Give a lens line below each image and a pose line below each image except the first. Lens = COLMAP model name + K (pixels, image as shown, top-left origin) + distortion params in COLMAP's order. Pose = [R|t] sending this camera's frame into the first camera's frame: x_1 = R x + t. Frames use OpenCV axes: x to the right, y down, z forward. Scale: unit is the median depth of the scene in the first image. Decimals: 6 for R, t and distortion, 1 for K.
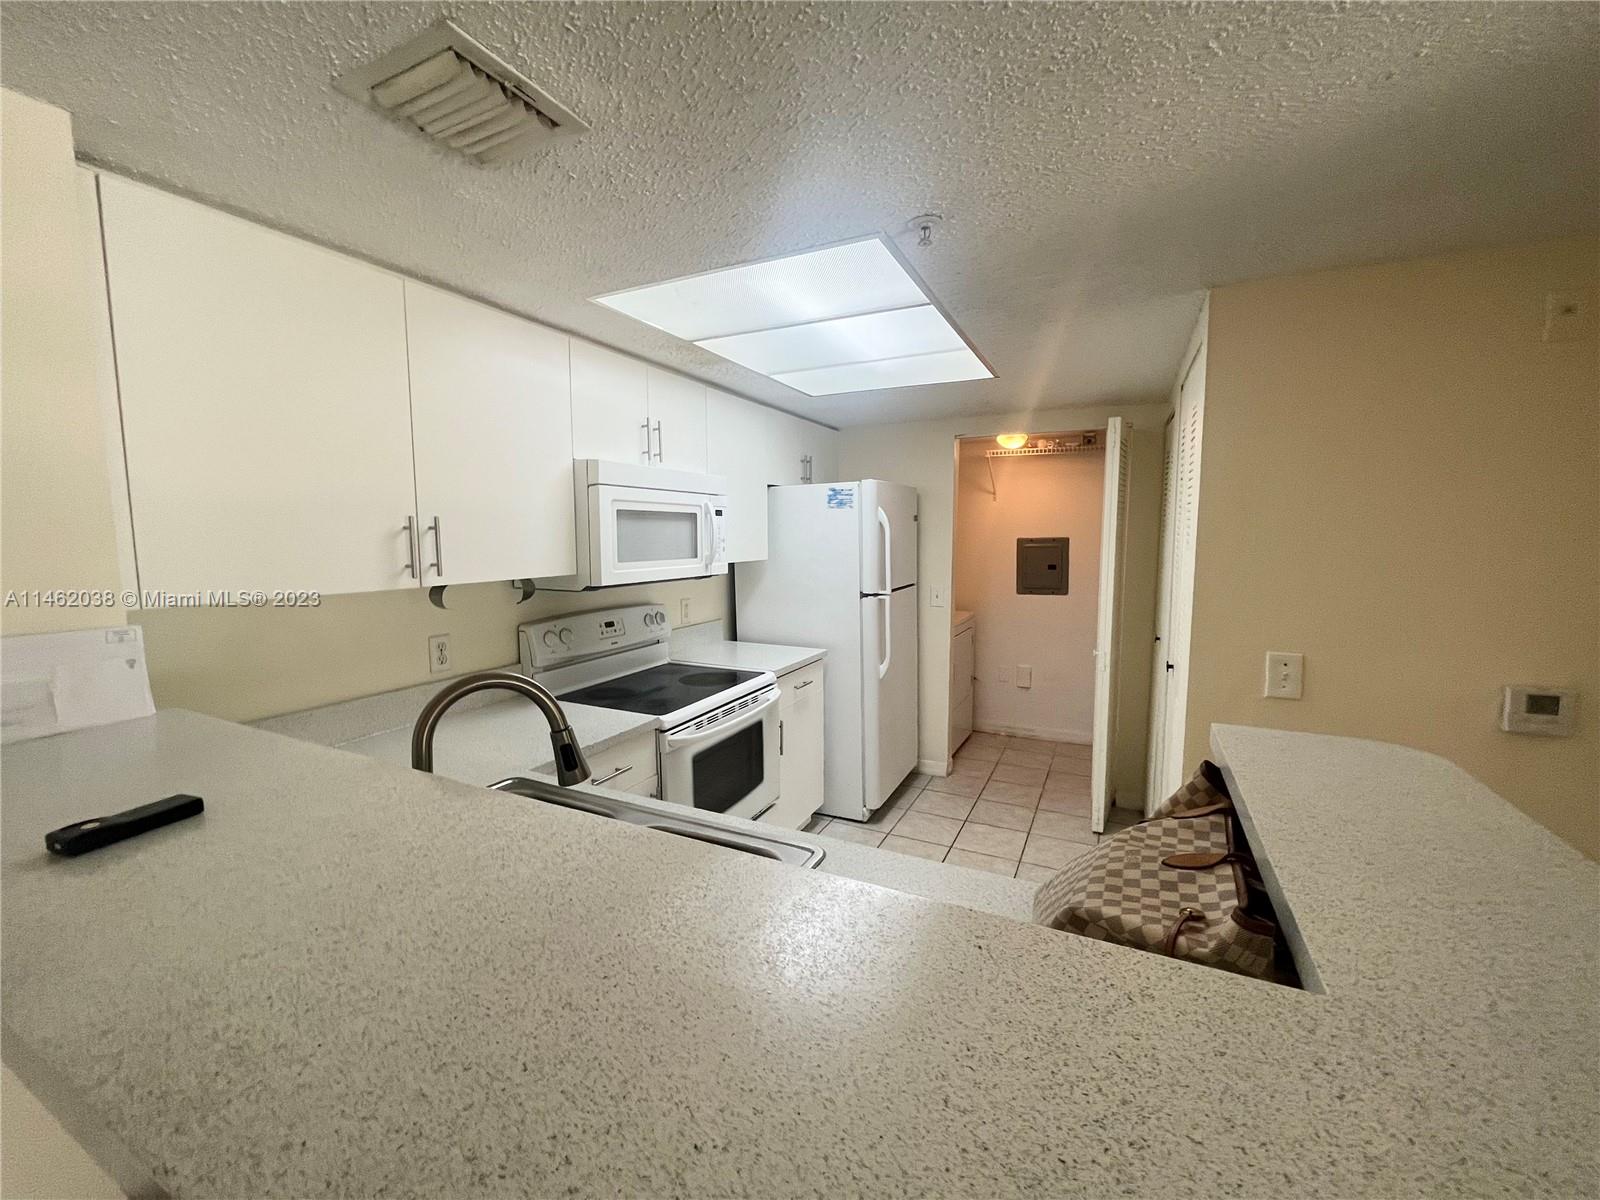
lens RADIAL K [[646.7, 0, 800.0], [0, 646.7, 600.0], [0, 0, 1]] dist [-0.001143, -0.000332]
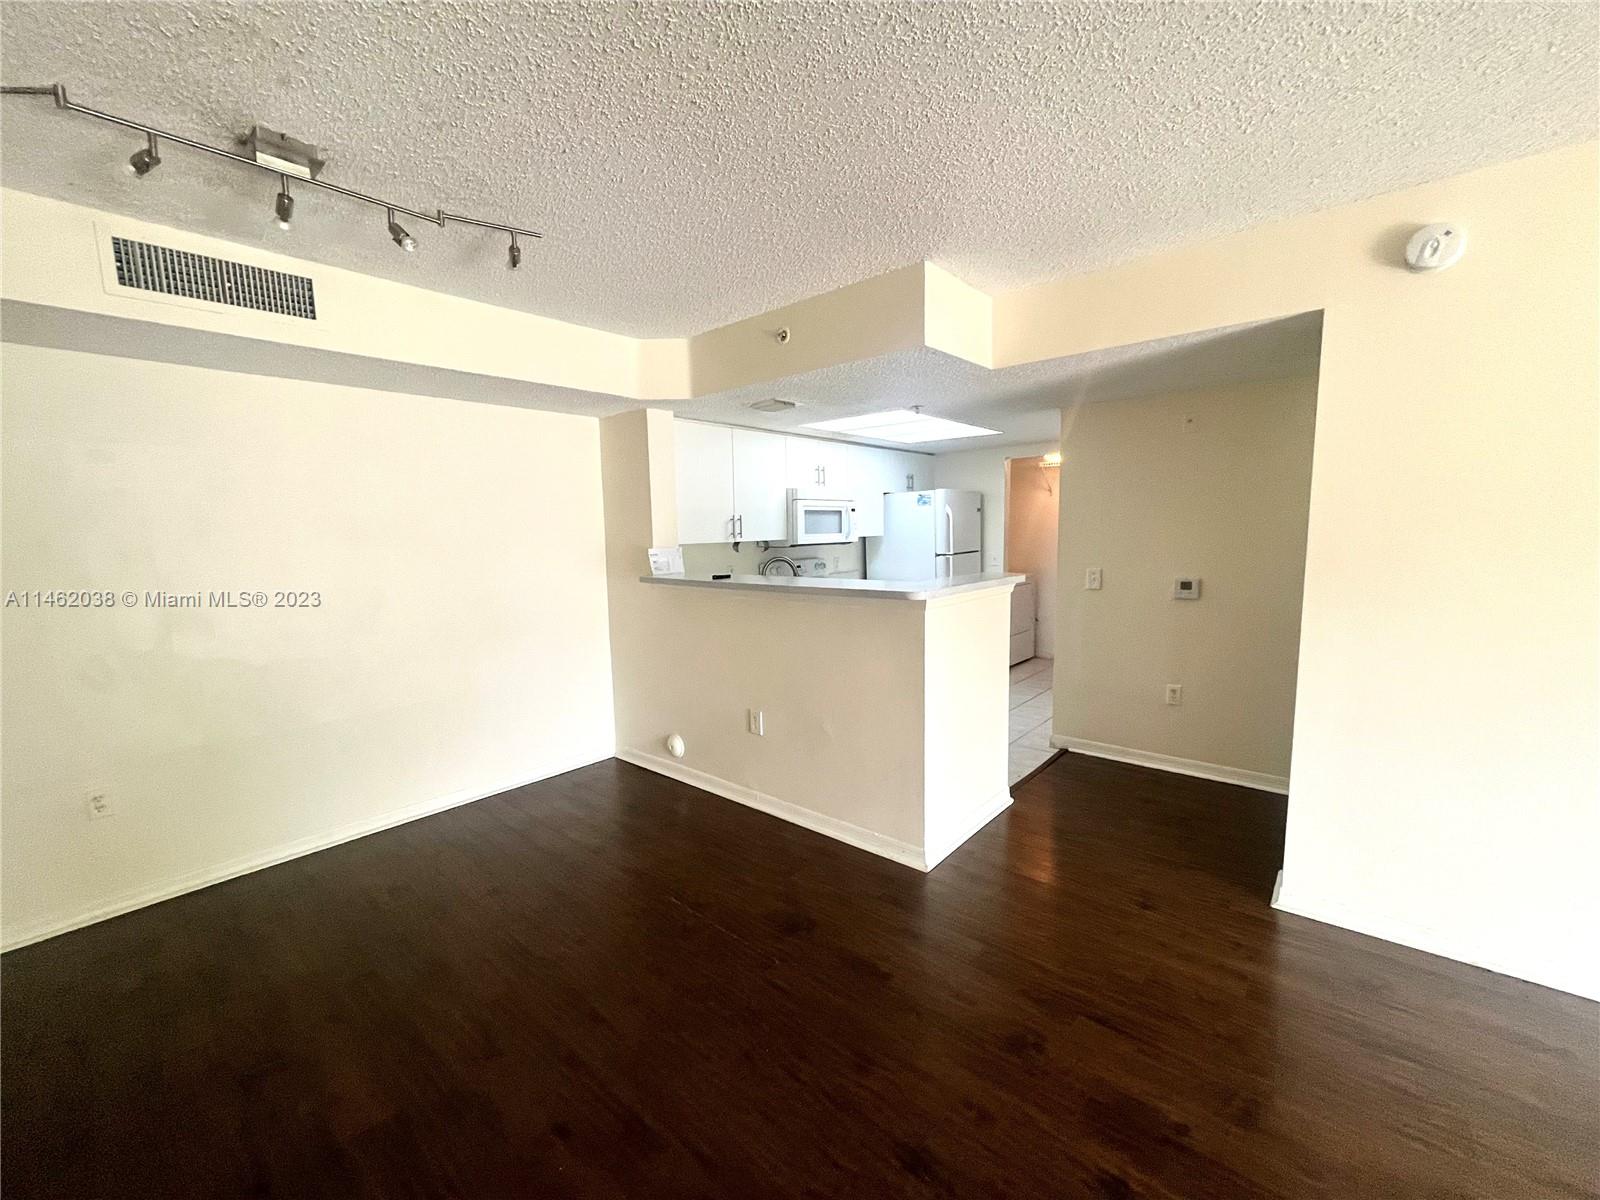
lens RADIAL K [[646.7, 0, 800.0], [0, 646.7, 600.0], [0, 0, 1]] dist [-0.001143, -0.000332]
pose [[0.969332, 0.014531, -0.245323, 0.202578], [-0.011489, 0.999838, 0.013827, 0.112065], [0.245485, -0.010584, 0.969343, -0.939083]]
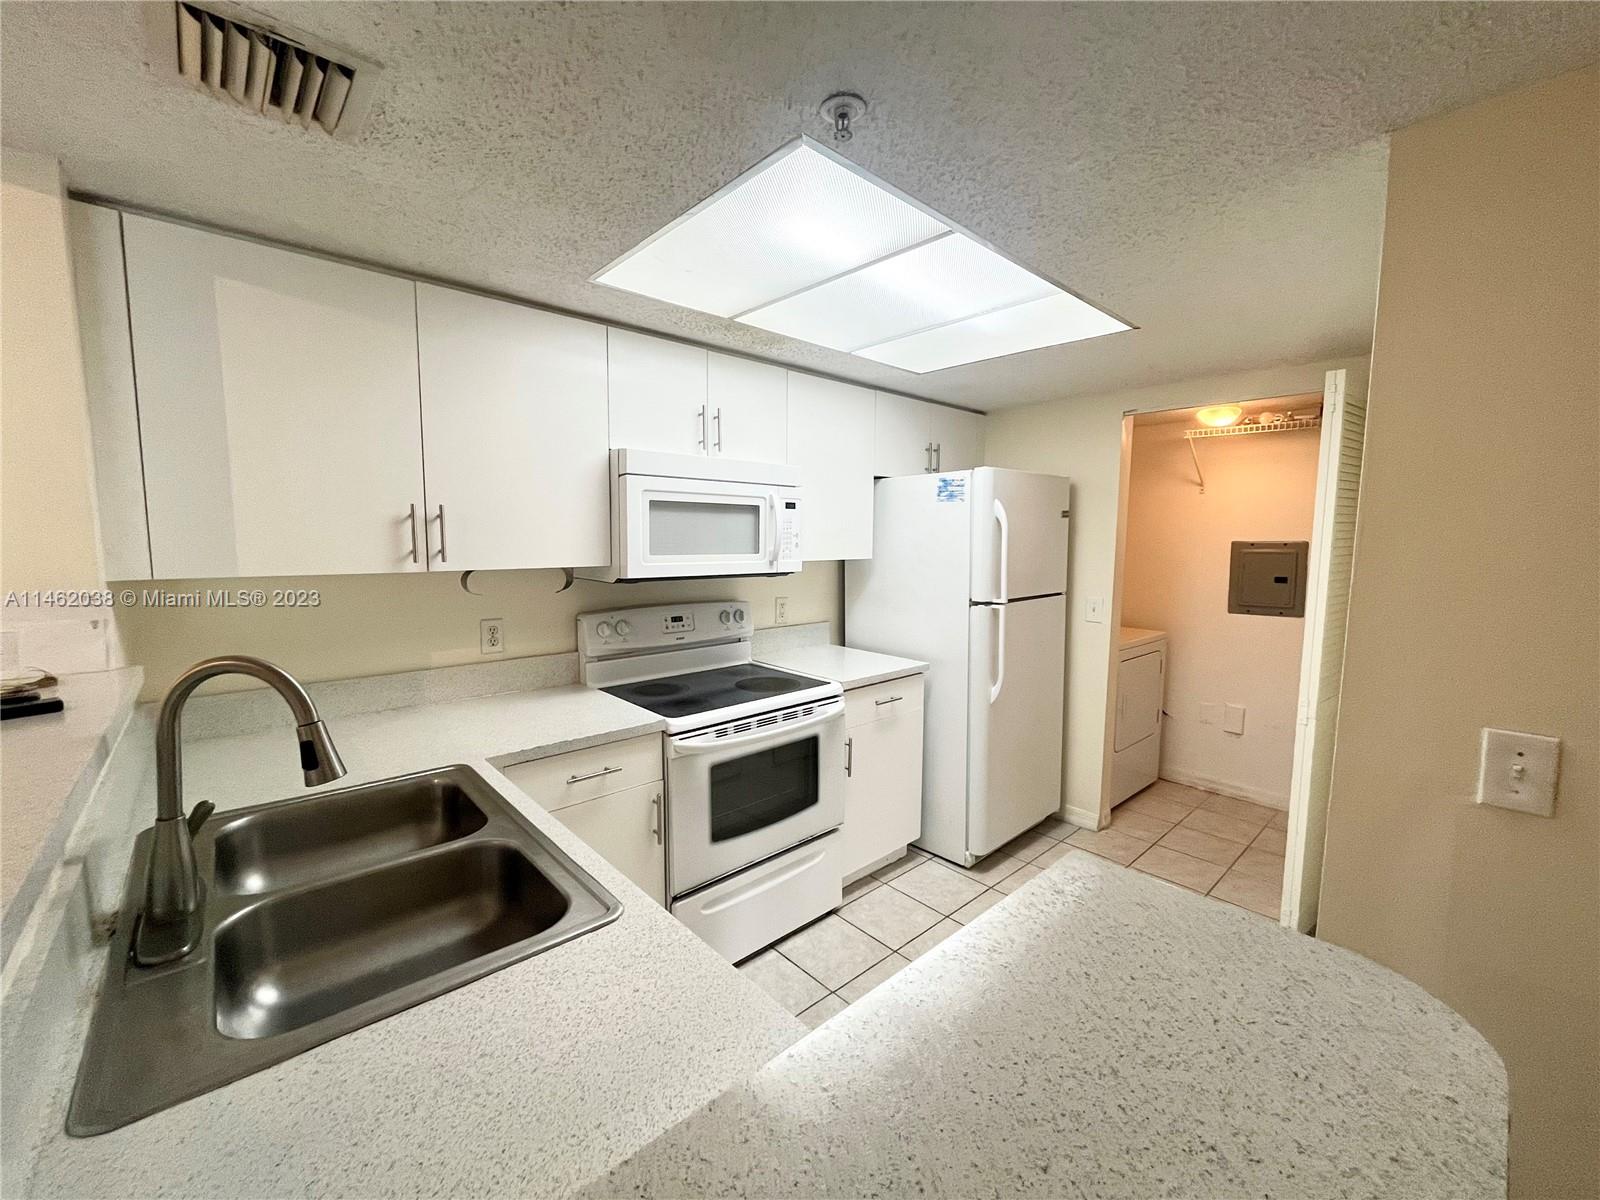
lens RADIAL K [[646.7, 0, 800.0], [0, 646.7, 600.0], [0, 0, 1]] dist [-0.001143, -0.000332]
pose [[0.932411, 0.048704, -0.358102, 0.228053], [-0.049815, 0.998740, 0.006128, -0.006555], [0.357949, 0.012125, 0.933662, 0.145466]]
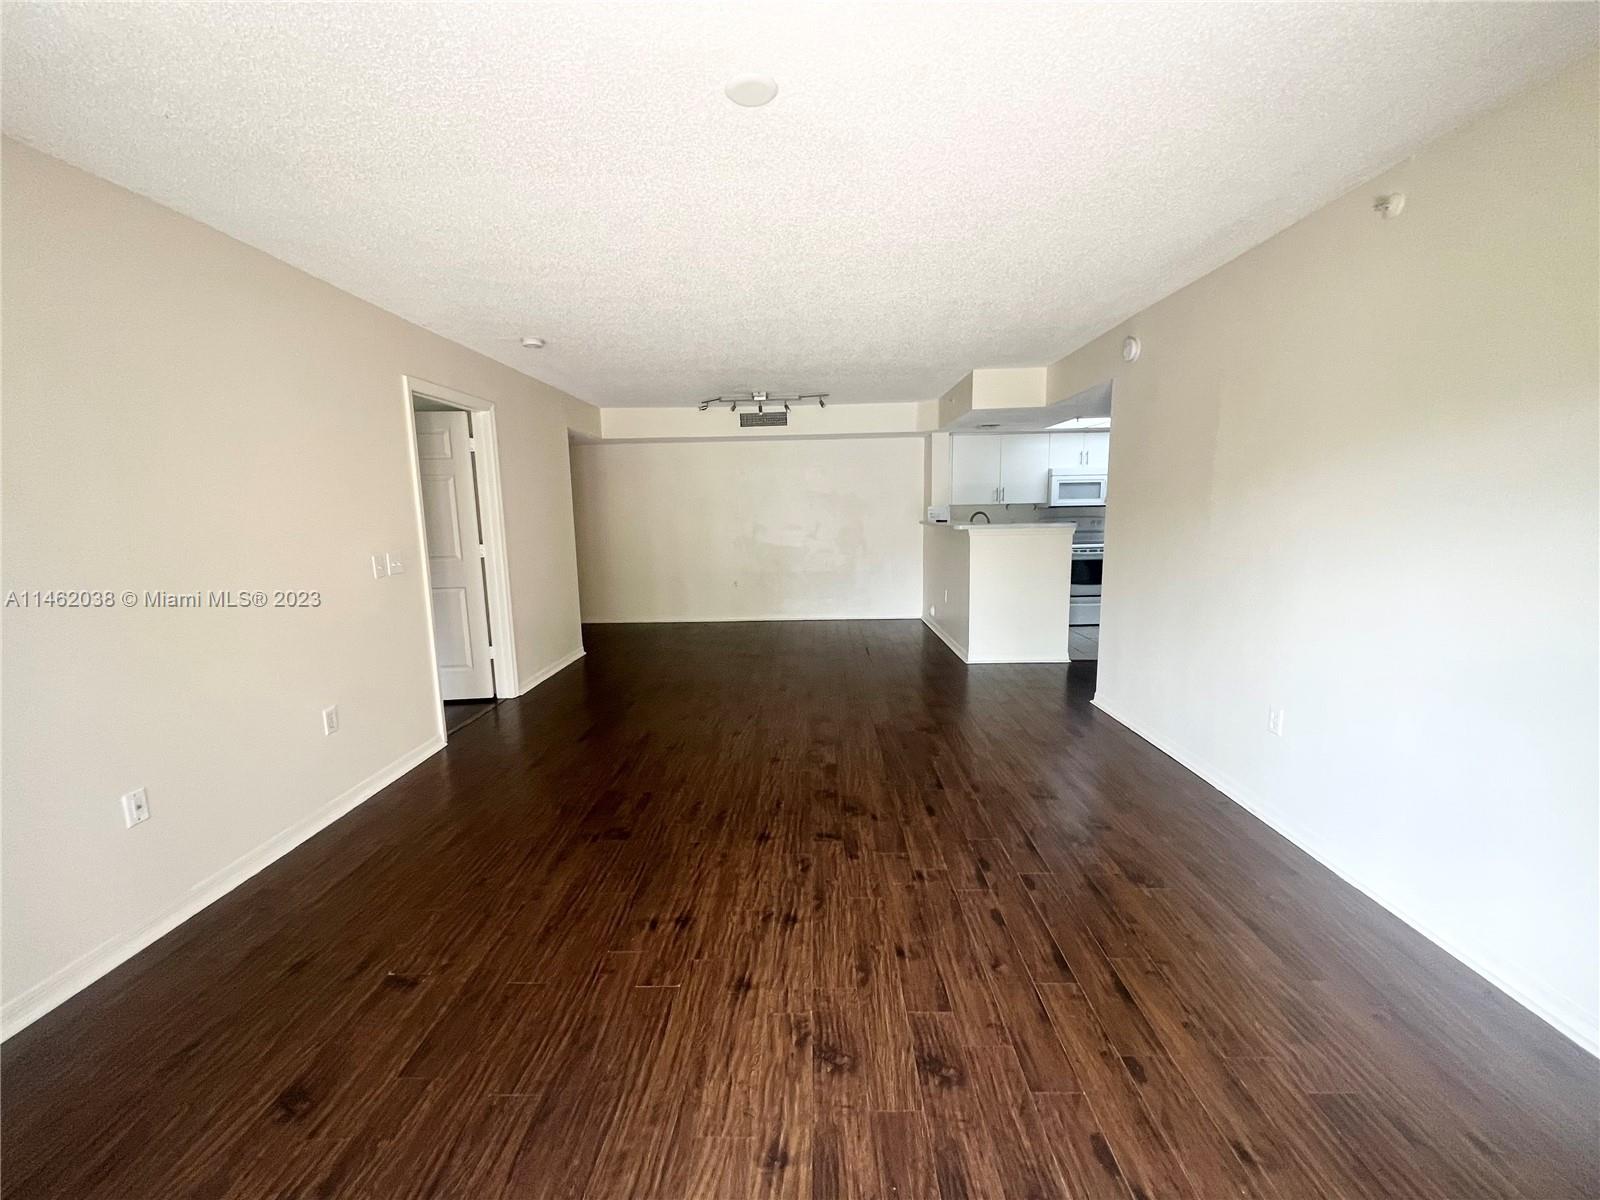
lens RADIAL K [[646.7, 0, 800.0], [0, 646.7, 600.0], [0, 0, 1]] dist [-0.001143, -0.000332]
pose [[0.433875, 0.130171, -0.891520, 1.760835], [-0.078071, 0.991218, 0.106733, 0.166548], [0.897584, 0.023293, 0.440227, -1.326698]]
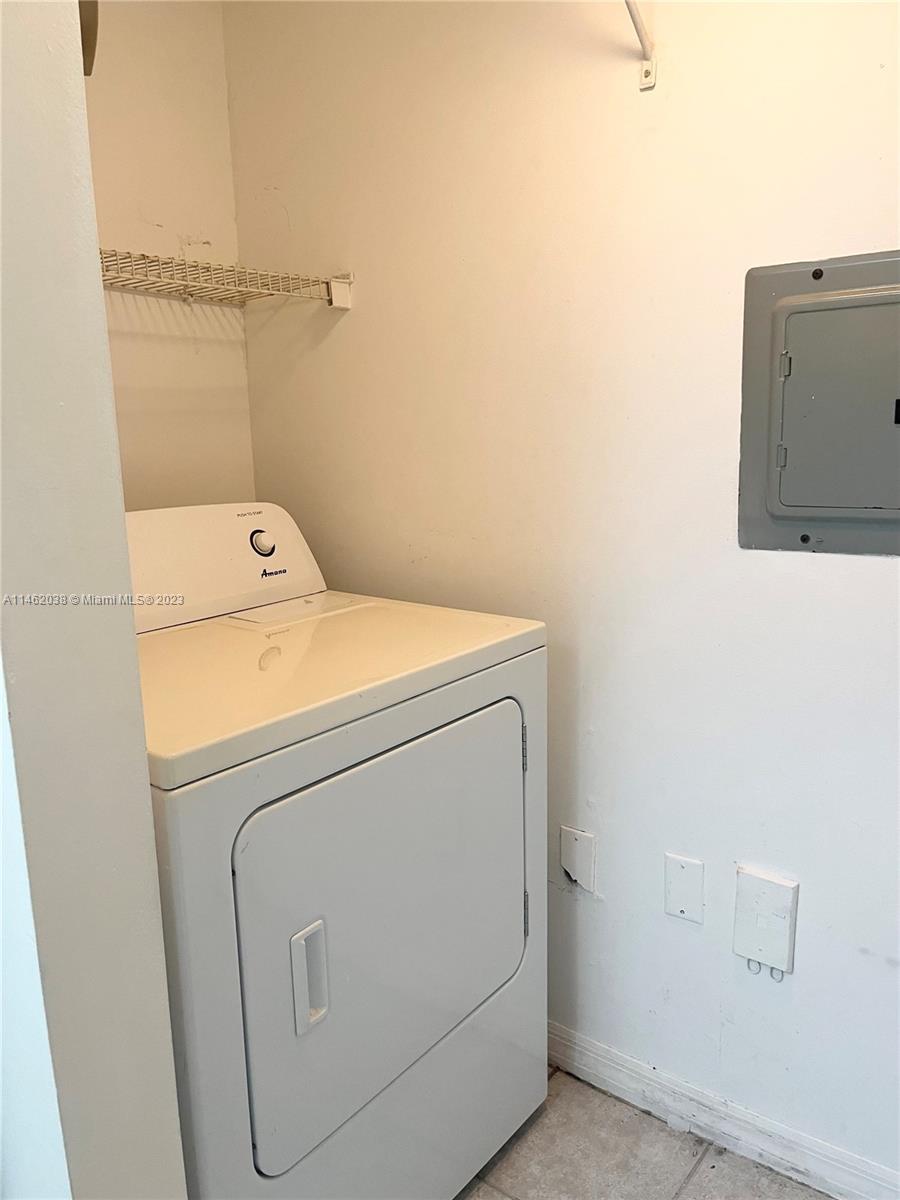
lens RADIAL K [[903.5, 0, 450.0], [0, 903.5, 600.0], [0, 0, 1]] dist [-0.001574, -0.001411]
pose [[0.977983, 0.027325, -0.206887, 0.527570], [-0.006084, 0.994702, 0.102616, -0.037330], [0.208595, -0.099098, 0.972969, 1.200403]]
